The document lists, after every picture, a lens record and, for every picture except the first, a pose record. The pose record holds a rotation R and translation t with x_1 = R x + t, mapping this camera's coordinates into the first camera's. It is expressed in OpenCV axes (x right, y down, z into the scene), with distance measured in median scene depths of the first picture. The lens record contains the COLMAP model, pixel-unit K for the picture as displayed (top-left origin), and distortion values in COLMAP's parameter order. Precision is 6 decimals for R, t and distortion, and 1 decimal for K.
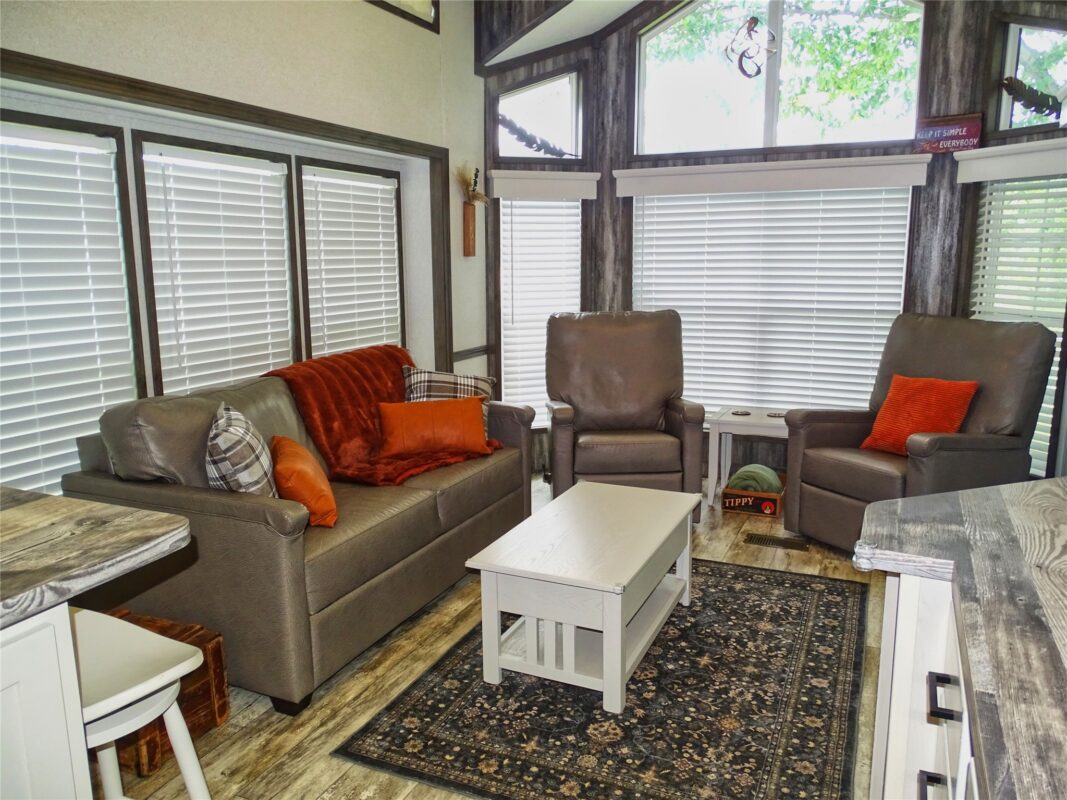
lens RADIAL K [[801.4, 0, 530.6], [0, 801.4, 372.0], [0, 0, 1]] dist [0.020296, -0.018640]
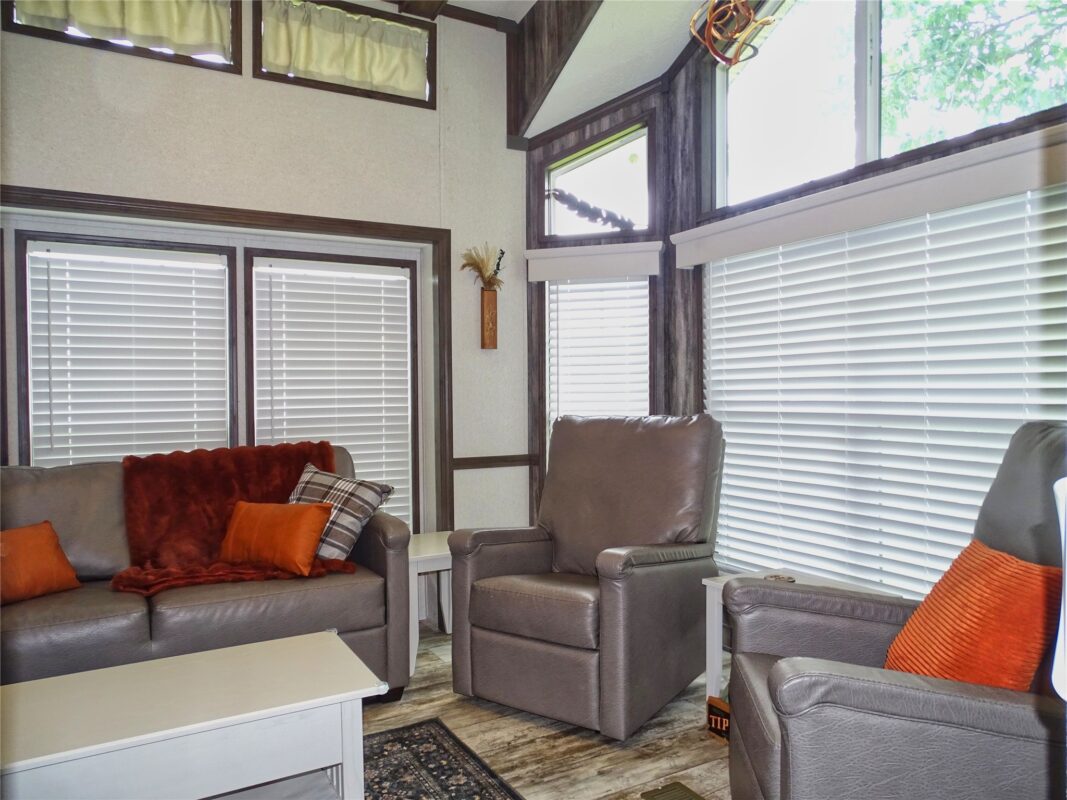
lens RADIAL K [[736.0, 0, 537.7], [0, 736.0, 390.4], [0, 0, 1]] dist [0.001242, 0.013004]
pose [[0.811173, 0.000302, -0.584806, 0.444910], [-0.079307, 0.990819, -0.109494, -0.017094], [0.579403, 0.135198, 0.803750, 0.404813]]
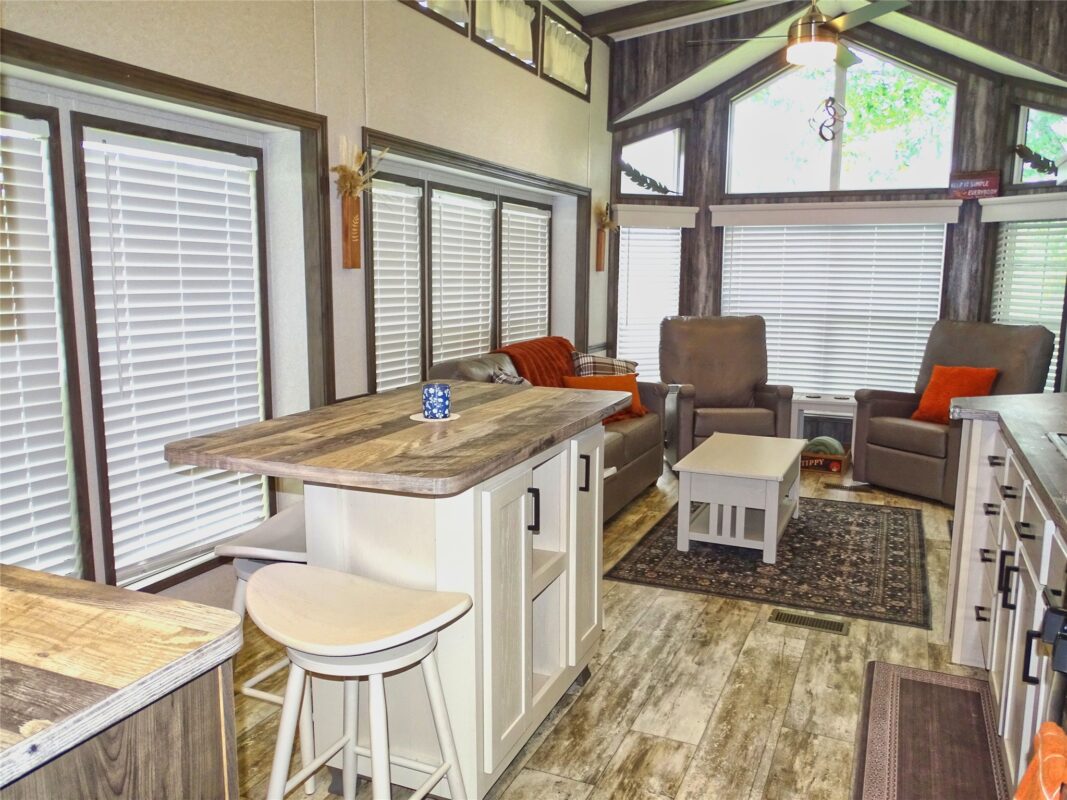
lens RADIAL K [[844.4, 0, 540.6], [0, 844.4, 365.3], [0, 0, 1]] dist [0.039698, -0.025035]
pose [[0.999621, 0.015027, 0.023064, -0.205625], [-0.014179, 0.999233, -0.036512, 0.057251], [-0.023595, 0.036171, 0.999067, -0.344952]]
